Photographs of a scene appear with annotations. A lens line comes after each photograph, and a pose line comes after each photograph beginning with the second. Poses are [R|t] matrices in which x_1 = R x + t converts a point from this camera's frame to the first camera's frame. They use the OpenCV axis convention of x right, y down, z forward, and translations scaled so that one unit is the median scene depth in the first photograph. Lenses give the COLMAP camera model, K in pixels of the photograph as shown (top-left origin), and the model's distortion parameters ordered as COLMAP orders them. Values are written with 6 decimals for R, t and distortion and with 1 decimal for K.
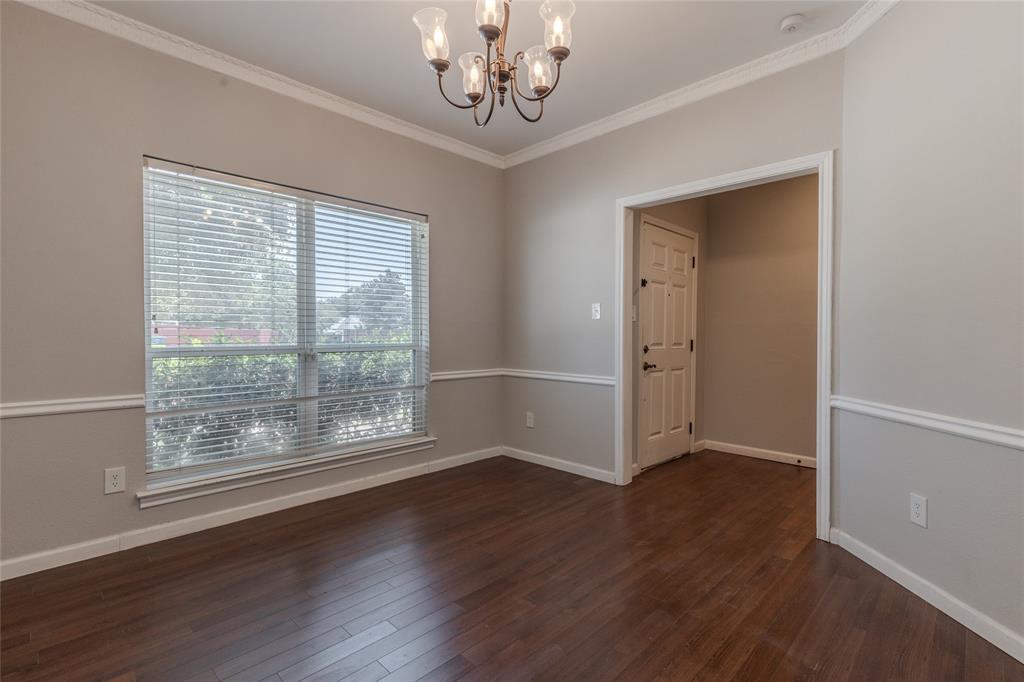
lens RADIAL K [[464.5, 0, 512.8], [0, 464.5, 325.8], [0, 0, 1]] dist [0.006328, -0.000181]
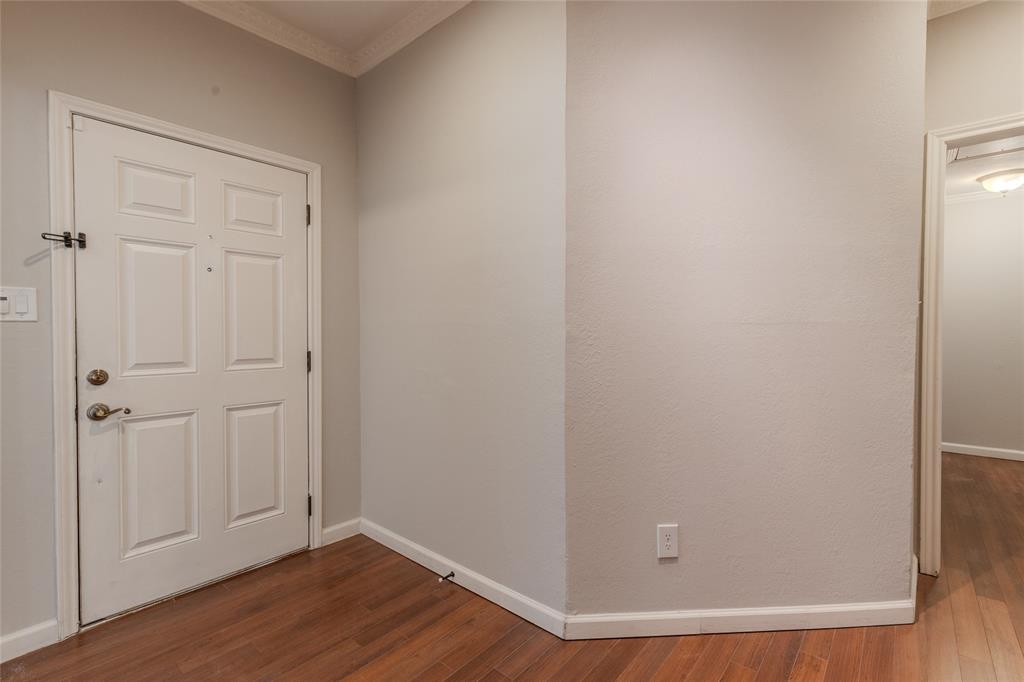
lens RADIAL K [[464.5, 0, 512.8], [0, 464.5, 325.8], [0, 0, 1]] dist [0.006328, -0.000181]
pose [[0.997238, -0.006771, 0.073966, 0.637290], [0.006027, 0.999929, 0.010283, -0.006441], [-0.074030, -0.009809, 0.997208, 0.444819]]
